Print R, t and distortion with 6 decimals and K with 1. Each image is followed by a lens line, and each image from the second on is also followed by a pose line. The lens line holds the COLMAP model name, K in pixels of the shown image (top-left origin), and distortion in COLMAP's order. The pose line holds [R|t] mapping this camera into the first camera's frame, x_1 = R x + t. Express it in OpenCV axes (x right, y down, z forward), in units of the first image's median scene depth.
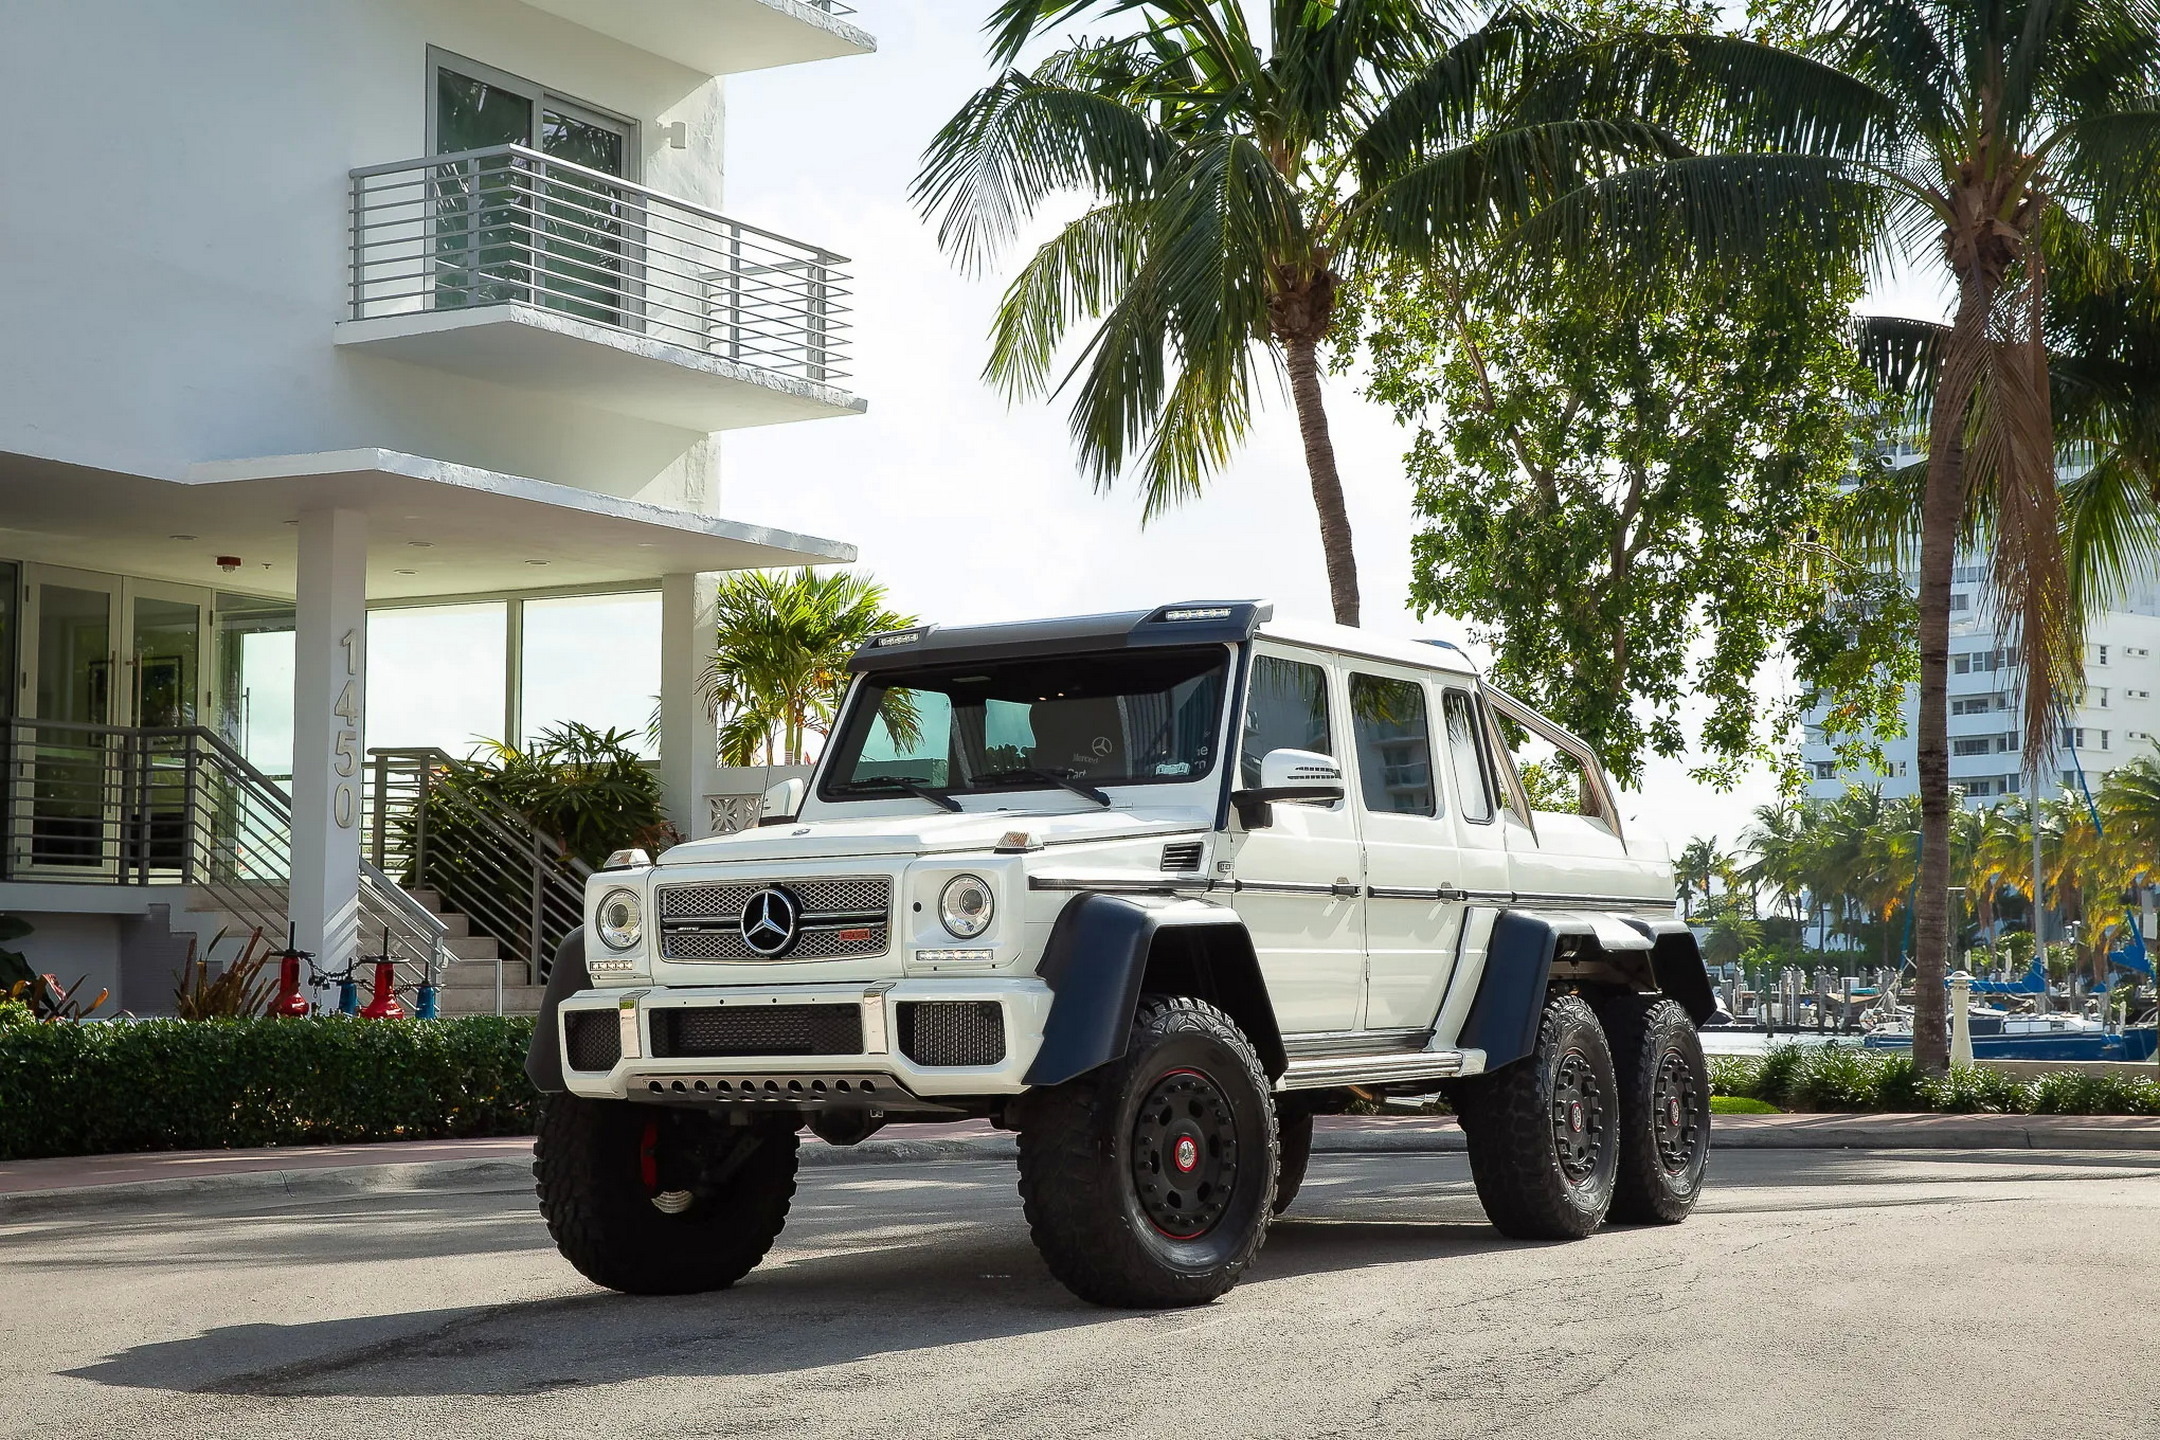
lens RADIAL K [[3401.9, 0, 1072.6], [0, 3401.9, 807.9], [0, 0, 1]] dist [0.114527, 0.000016]
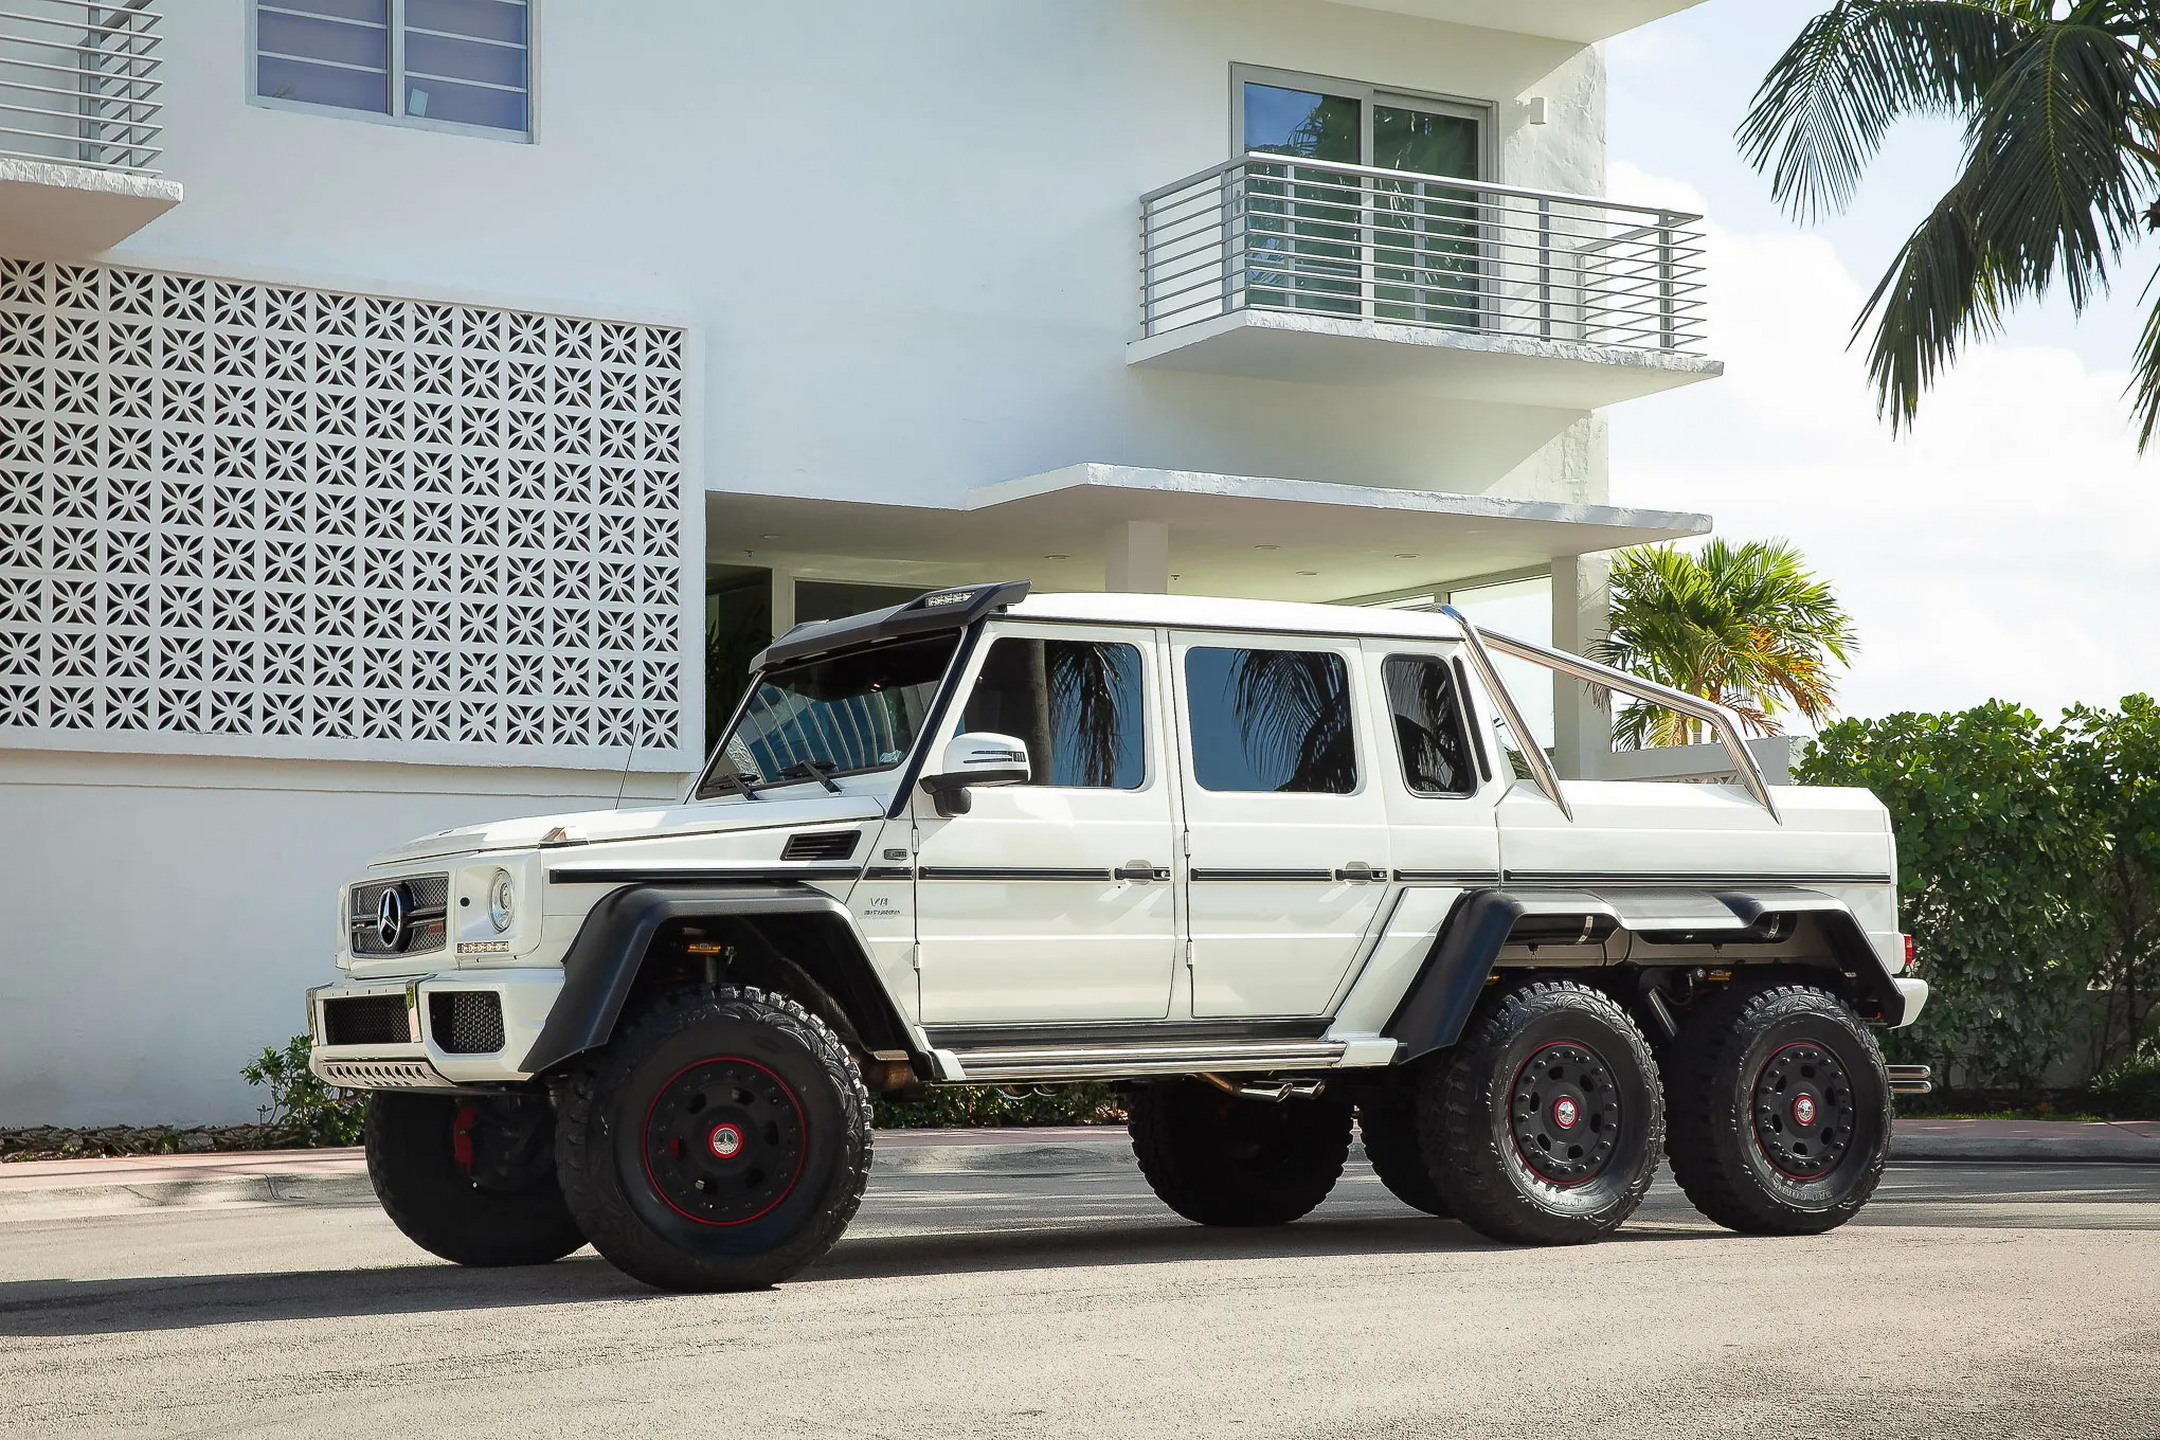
lens RADIAL K [[3441.2, 0, 1081.1], [0, 3441.2, 811.8], [0, 0, 1]] dist [0.134463, -0.005090]
pose [[0.876573, -0.029770, -0.480347, 0.494376], [0.031687, 0.999489, -0.004119, 0.009282], [0.480225, -0.011610, 0.877069, 0.124494]]
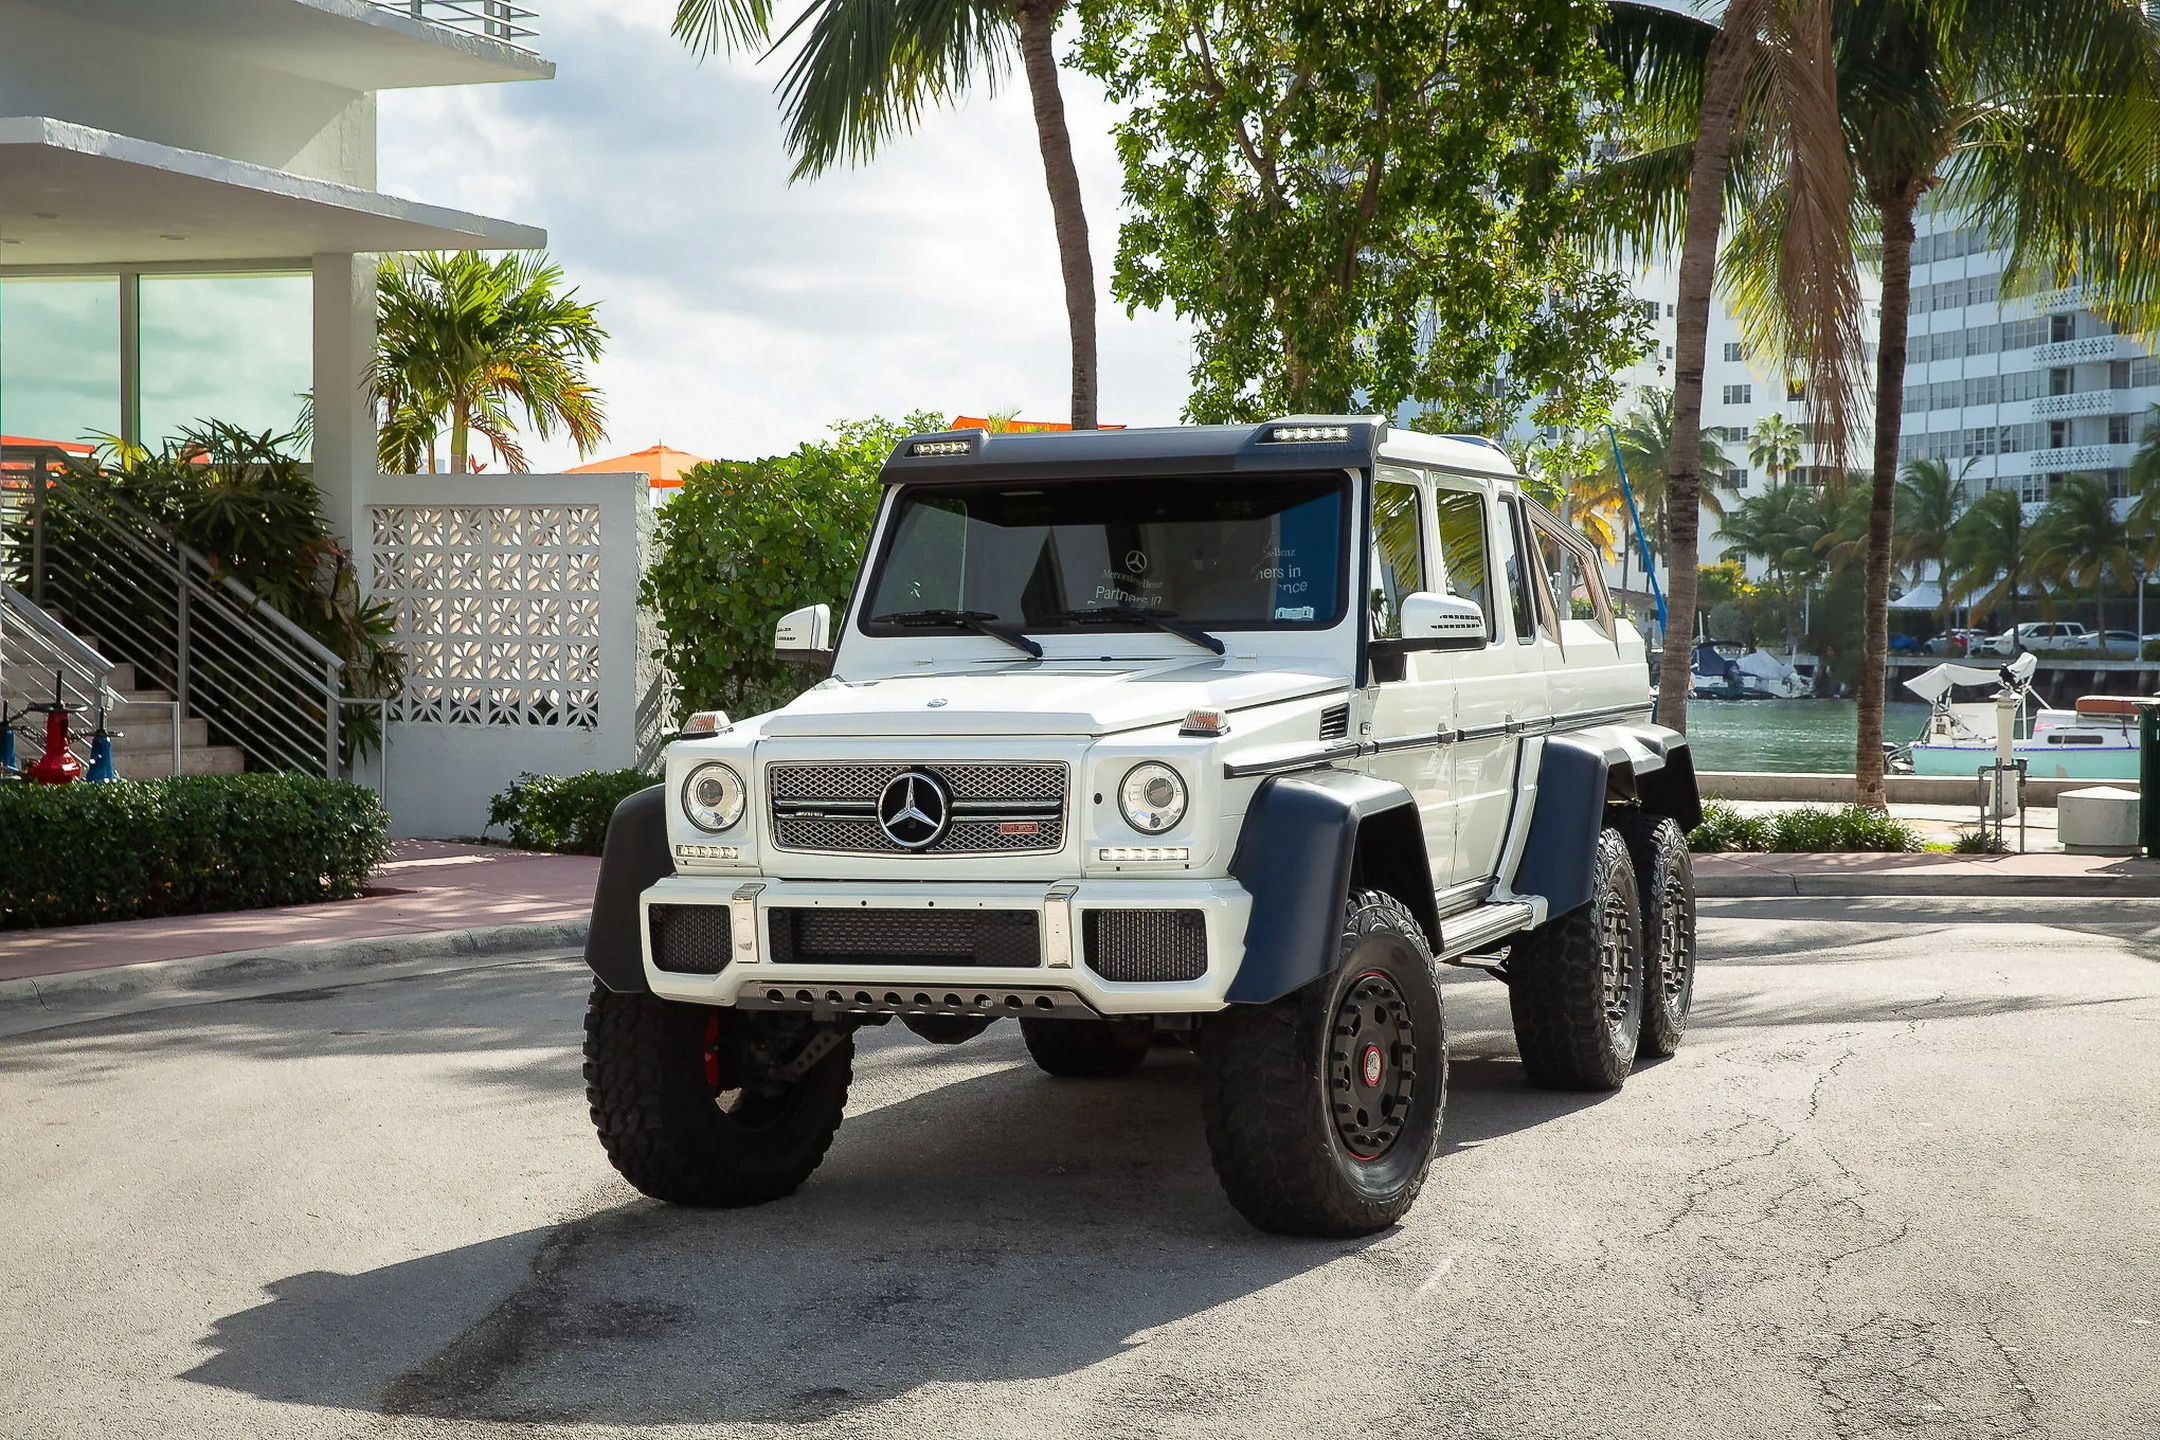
lens RADIAL K [[3562.0, 0, 1083.3], [0, 3562.0, 784.0], [0, 0, 1]] dist [0.111440, -0.021361]
pose [[0.986795, -0.001952, 0.161961, -0.154956], [-0.013793, 0.995283, 0.096030, -0.048995], [-0.161385, -0.096996, 0.982113, 0.077903]]
